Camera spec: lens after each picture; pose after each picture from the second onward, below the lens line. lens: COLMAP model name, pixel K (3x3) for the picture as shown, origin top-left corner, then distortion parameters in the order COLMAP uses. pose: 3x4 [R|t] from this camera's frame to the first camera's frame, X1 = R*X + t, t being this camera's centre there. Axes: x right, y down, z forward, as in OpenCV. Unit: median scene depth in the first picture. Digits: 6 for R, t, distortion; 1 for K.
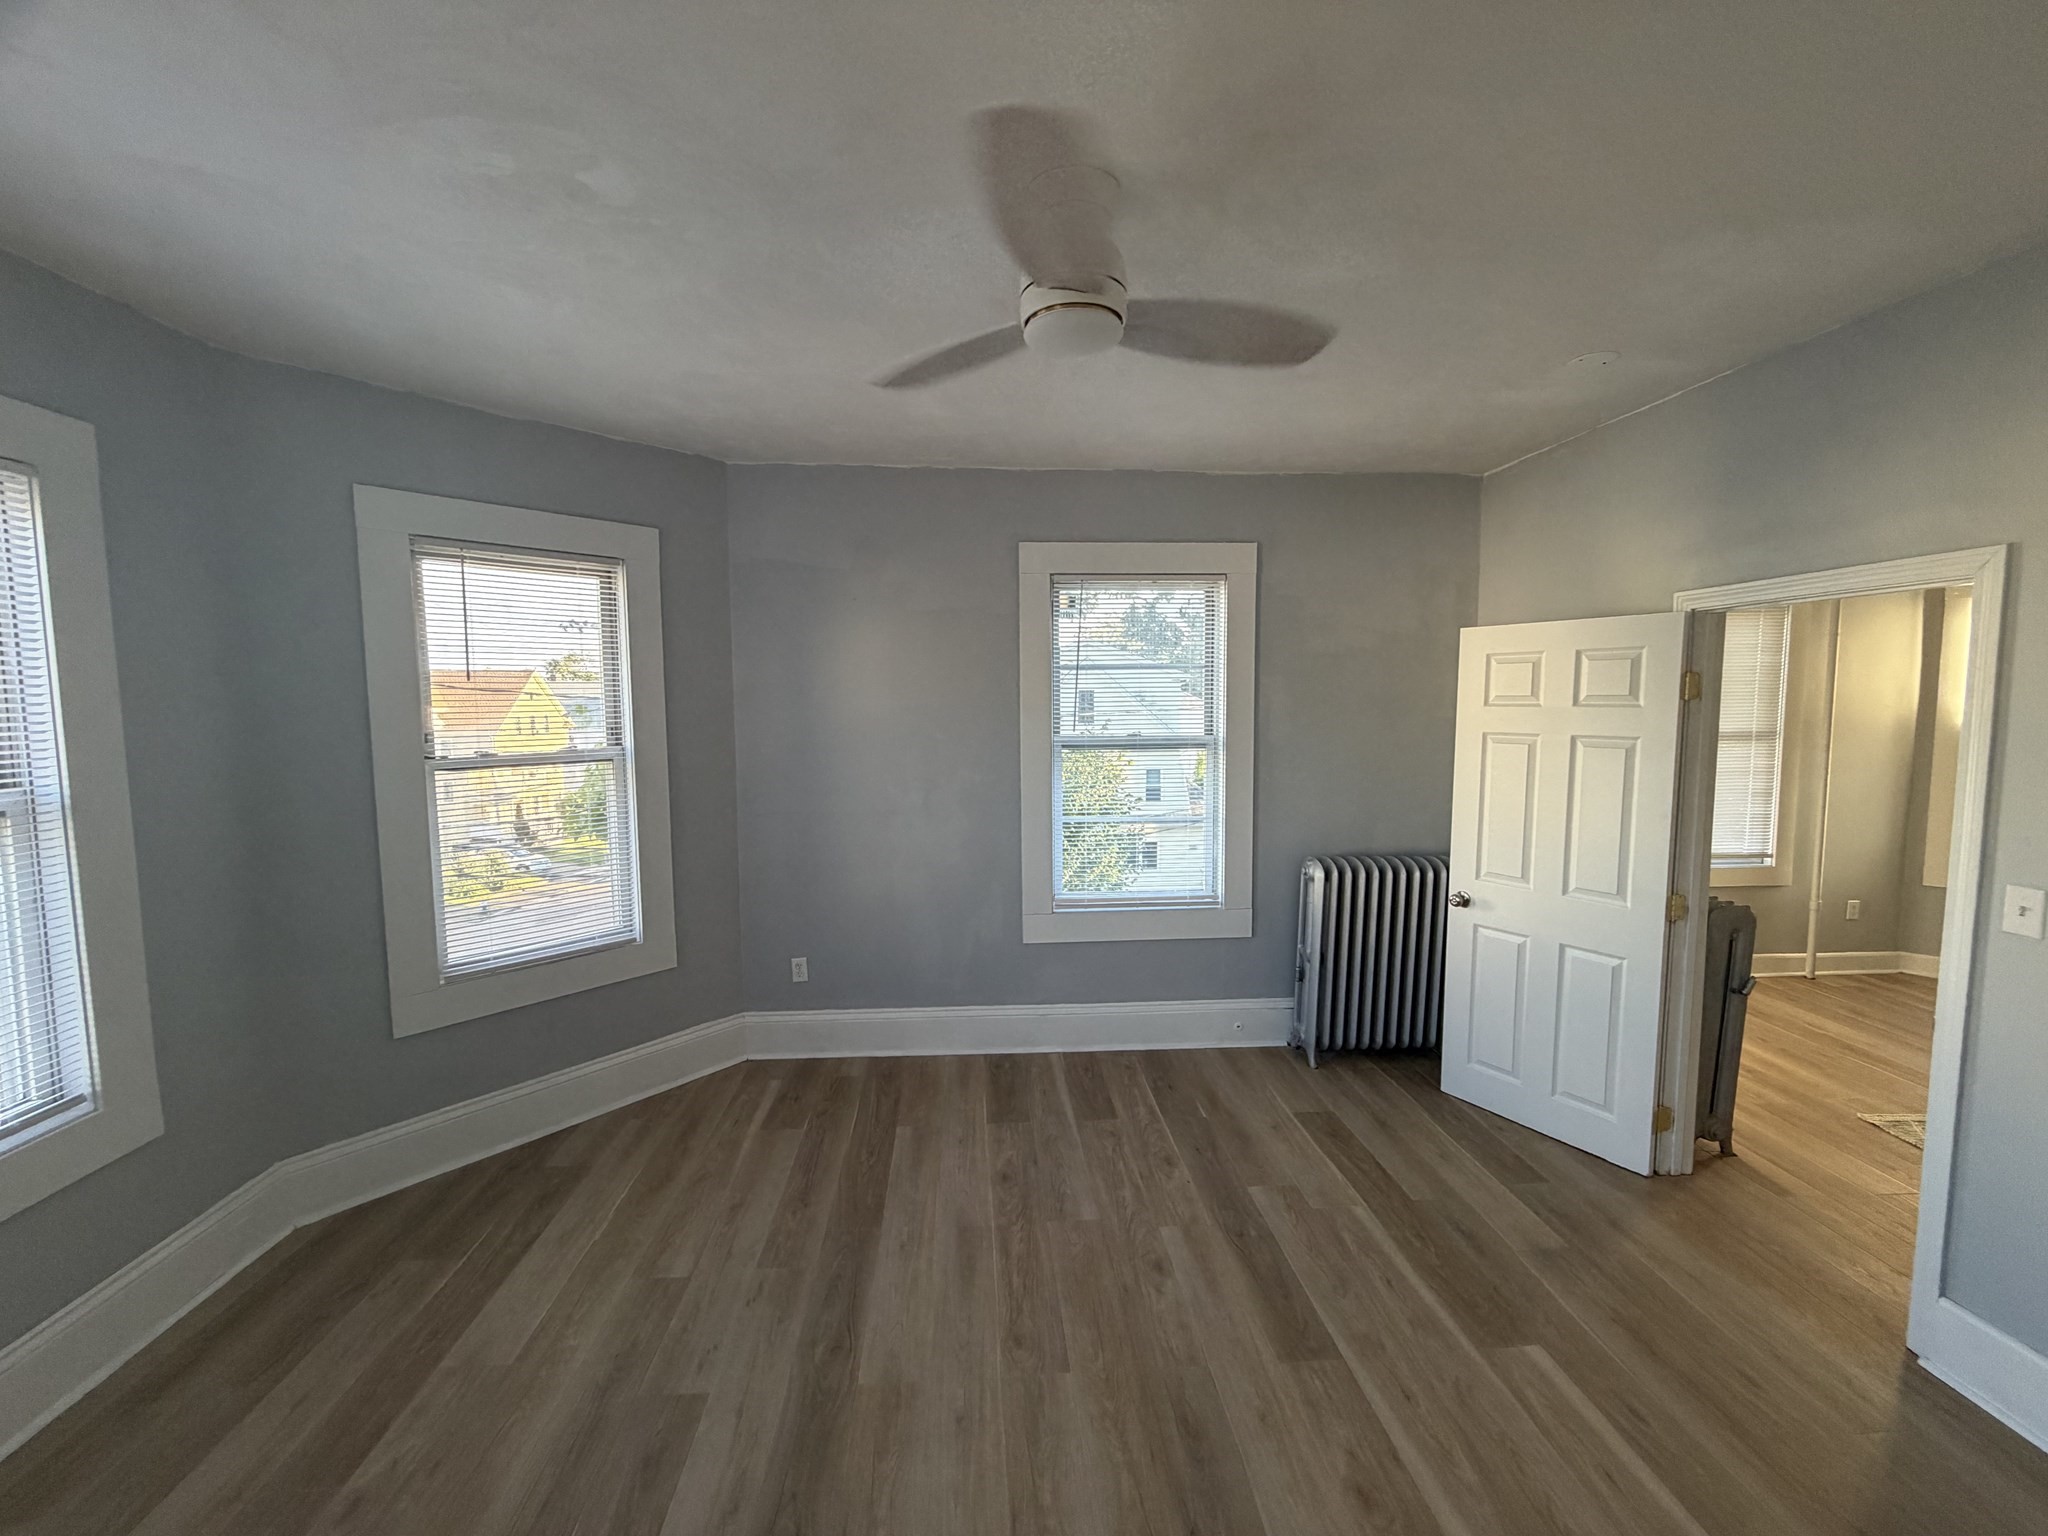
lens RADIAL K [[819.2, 0, 1018.4], [0, 819.2, 765.9], [0, 0, 1]] dist [-0.001503, 0.000948]
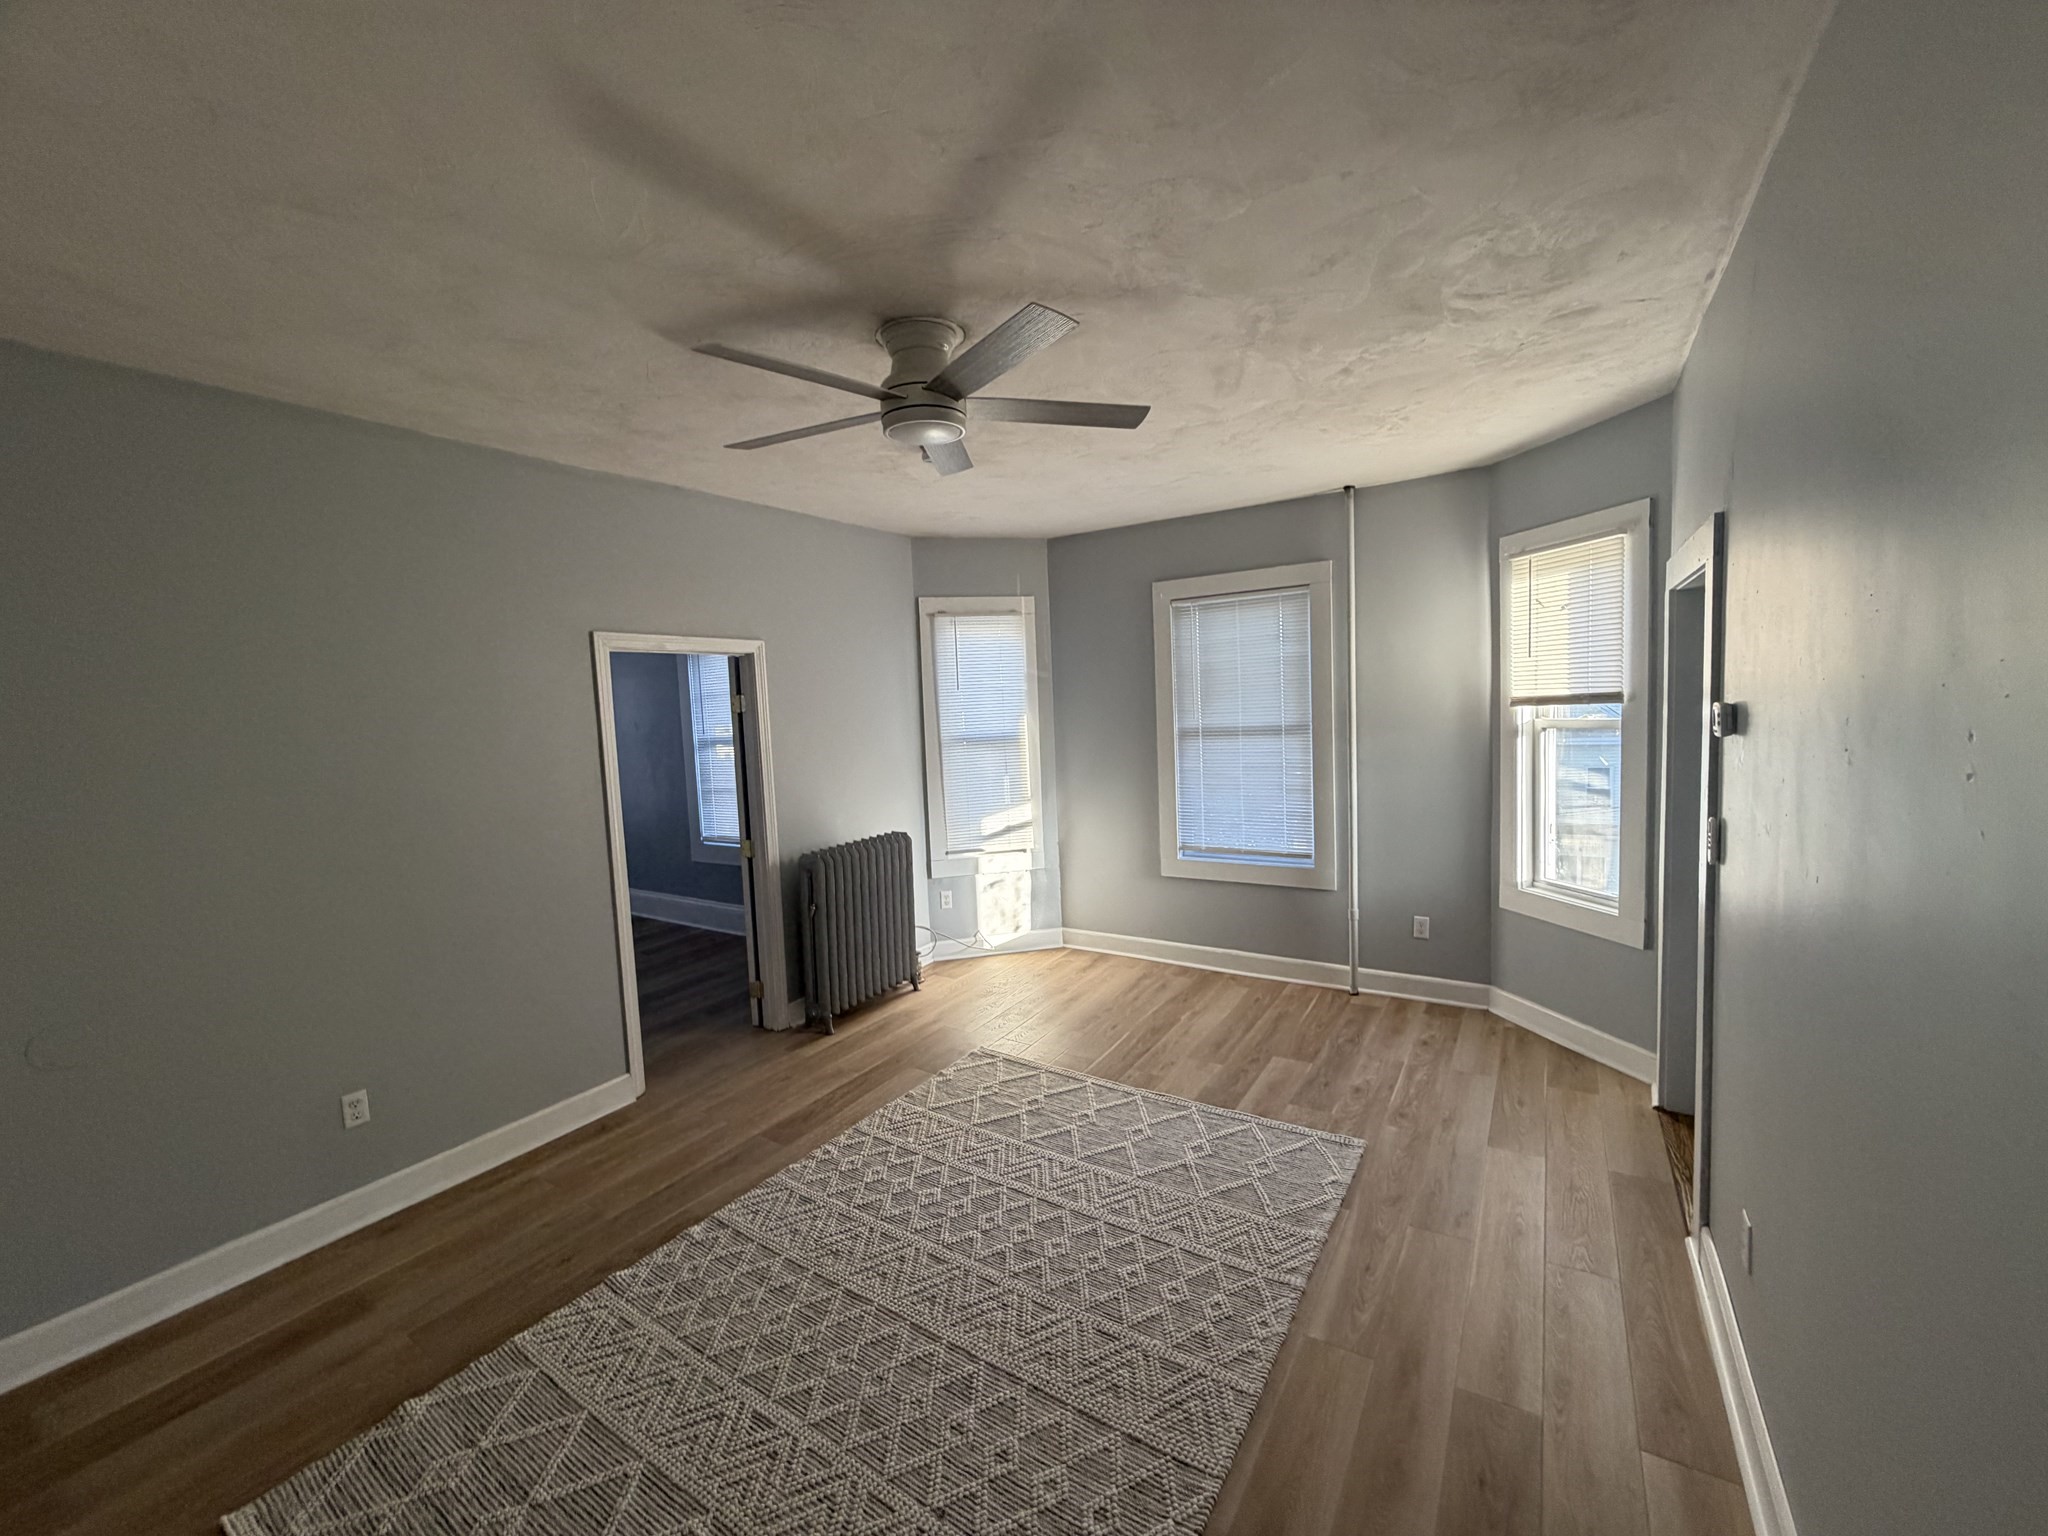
lens RADIAL K [[819.2, 0, 1017.6], [0, 819.2, 772.1], [0, 0, 1]] dist [-0.001503, 0.000948]
pose [[0.801178, 0.016533, -0.598198, 1.909910], [-0.009123, 0.999840, 0.015415, 0.001314], [0.598356, -0.006893, 0.801200, 0.069255]]
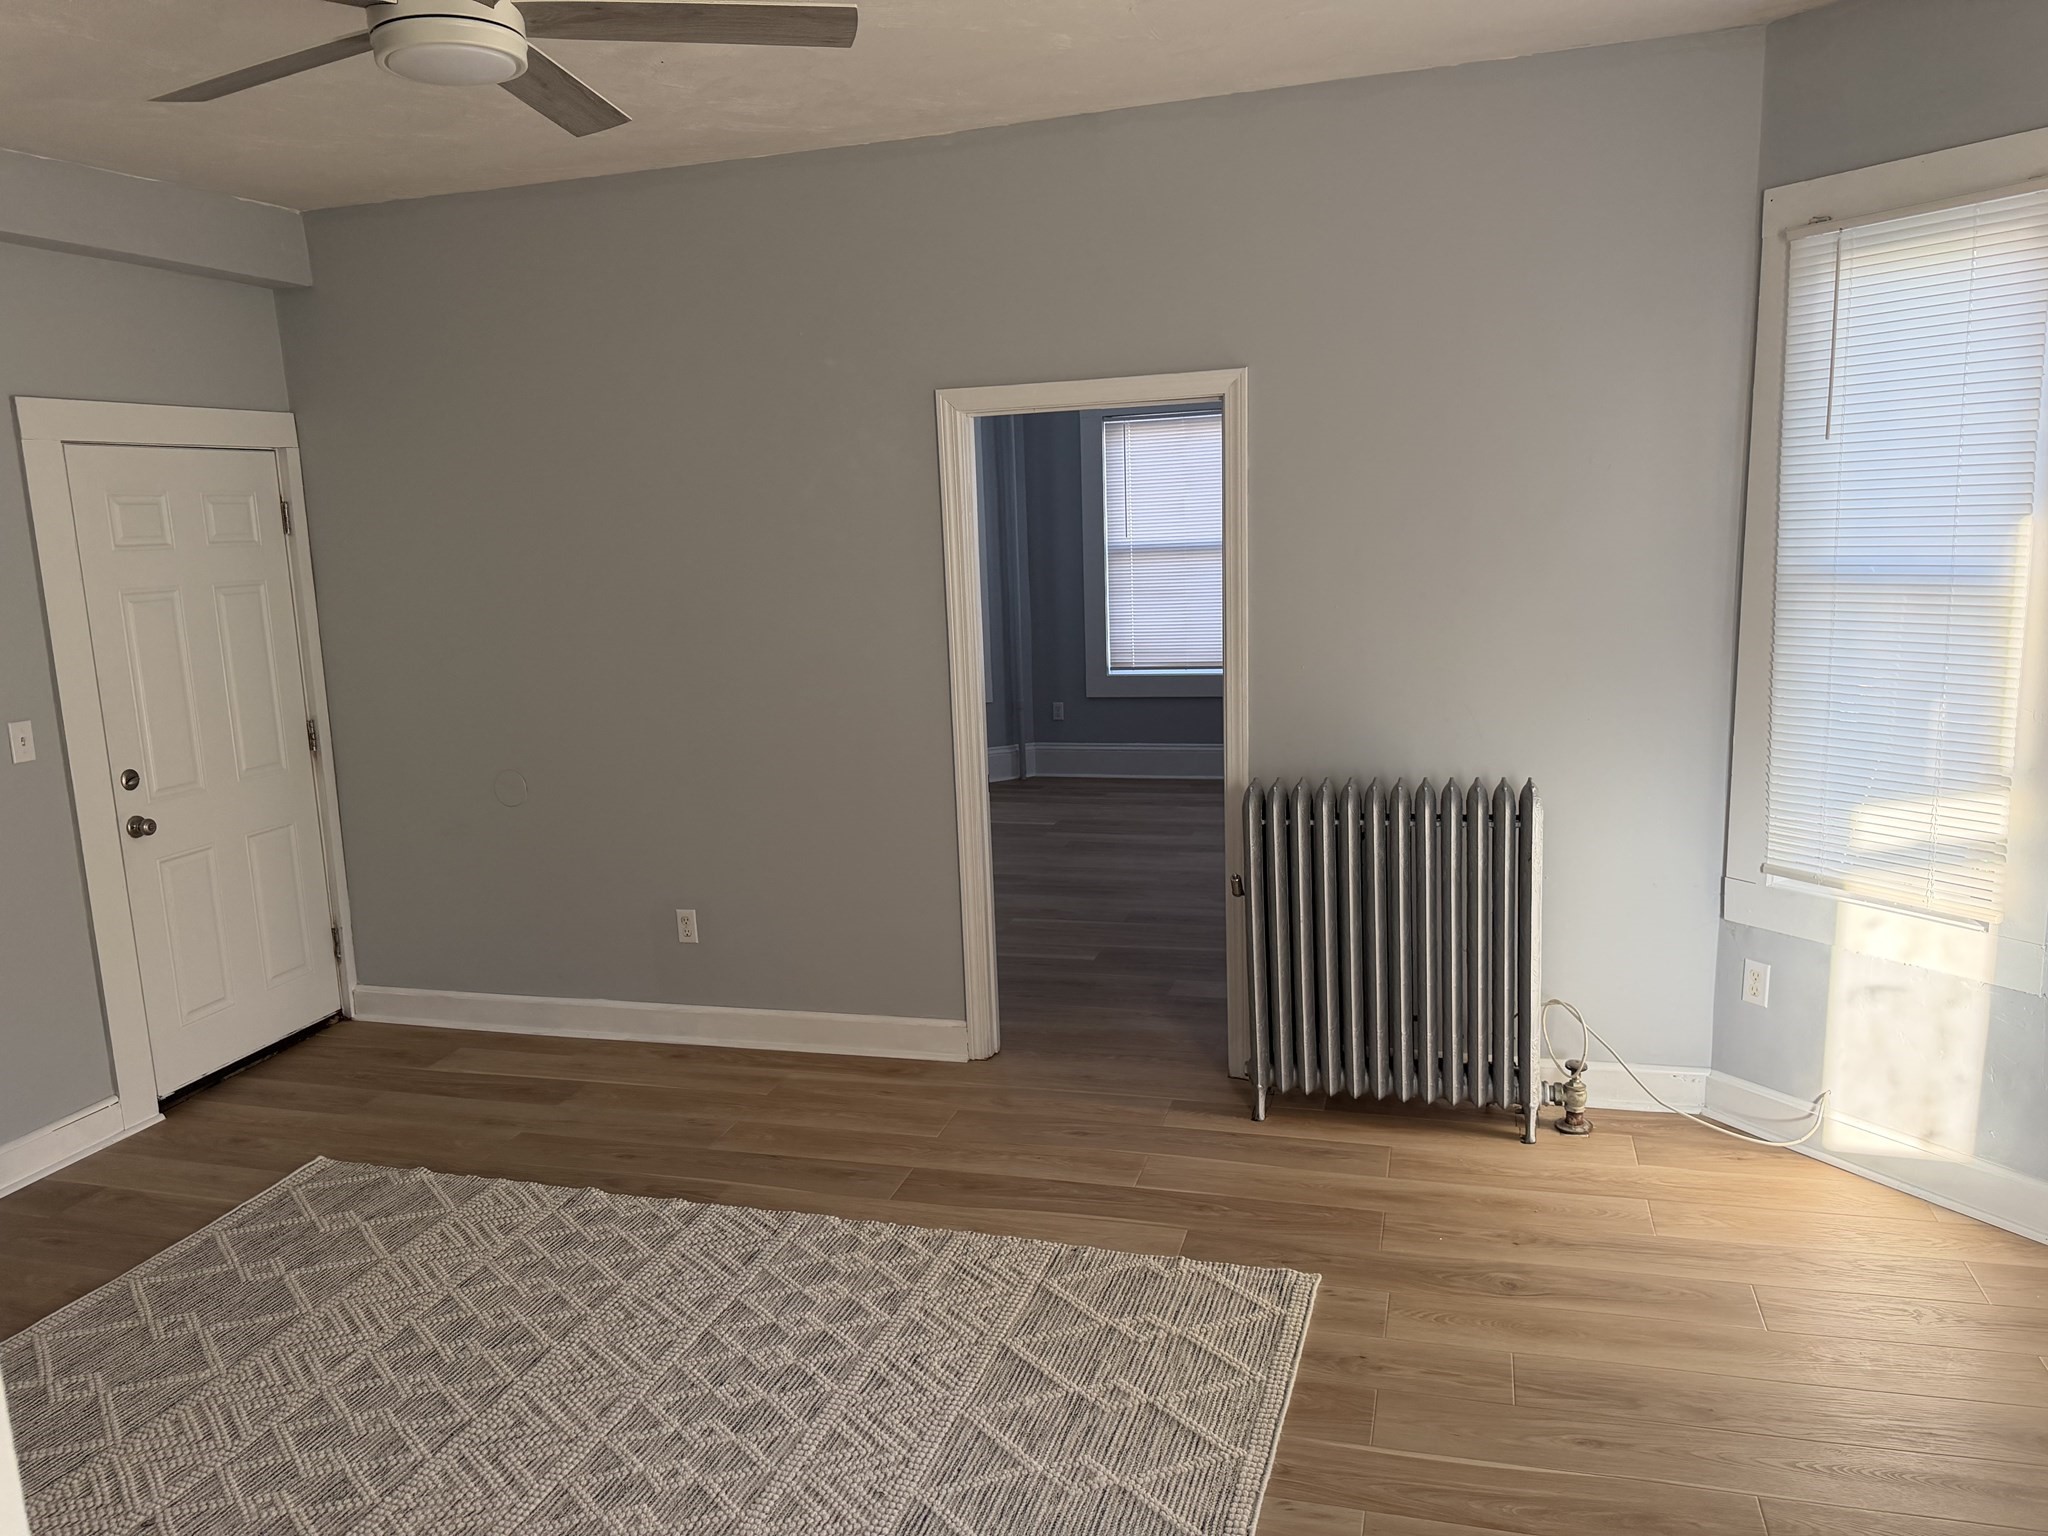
lens RADIAL K [[1452.1, 0, 1021.9], [0, 1452.1, 774.3], [0, 0, 1]] dist [0.032470, -0.044213]
pose [[-0.351749, 0.181796, -0.918272, 2.058889], [-0.037618, 0.977423, 0.207916, -0.100829], [0.935338, 0.107678, -0.336968, 1.182094]]
